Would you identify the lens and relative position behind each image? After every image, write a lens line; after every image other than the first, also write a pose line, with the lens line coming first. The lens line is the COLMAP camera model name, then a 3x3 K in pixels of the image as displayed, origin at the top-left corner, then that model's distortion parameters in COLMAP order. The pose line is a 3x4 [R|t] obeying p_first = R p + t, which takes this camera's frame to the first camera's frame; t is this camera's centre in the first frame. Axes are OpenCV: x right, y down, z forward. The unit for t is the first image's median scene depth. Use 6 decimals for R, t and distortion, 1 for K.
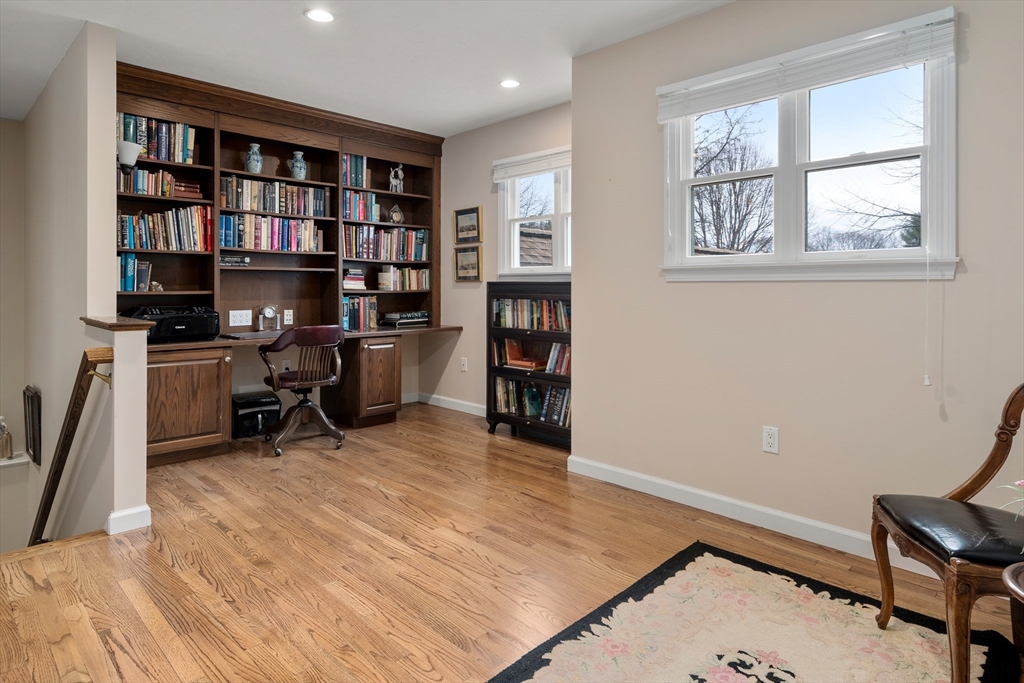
lens RADIAL K [[583.1, 0, 513.2], [0, 583.1, 292.7], [0, 0, 1]] dist [0.028481, 0.001621]
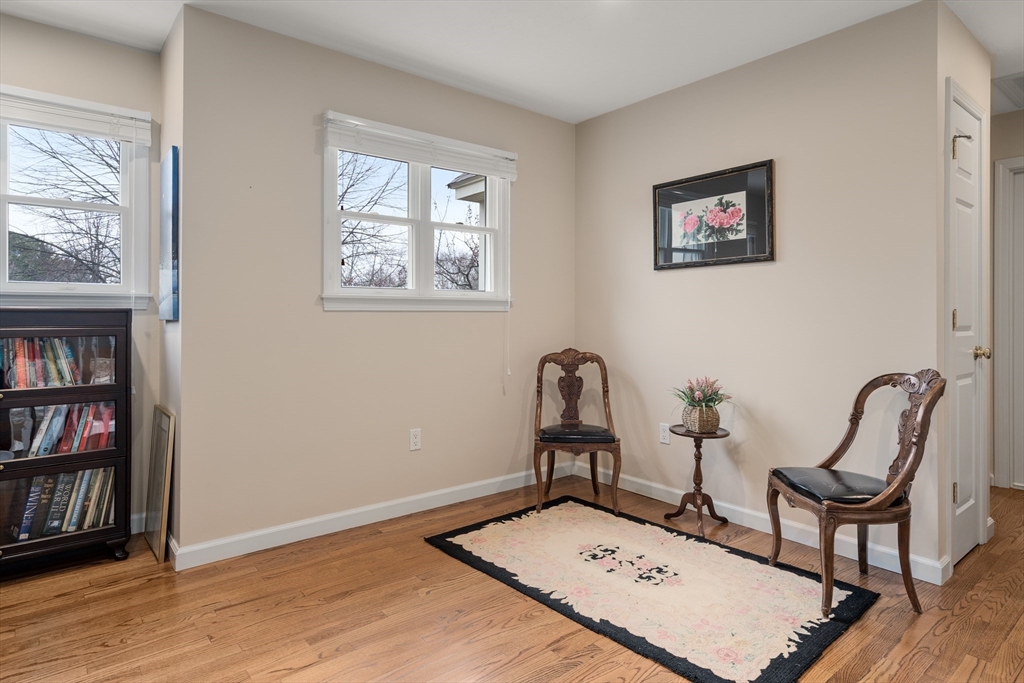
lens RADIAL K [[568.3, 0, 512.5], [0, 568.3, 317.9], [0, 0, 1]] dist [0.001032, 0.001143]
pose [[0.114983, -0.005859, 0.993350, -0.814513], [0.010217, 0.999937, 0.004715, -0.010124], [-0.993315, 0.009607, 0.115036, 0.742949]]
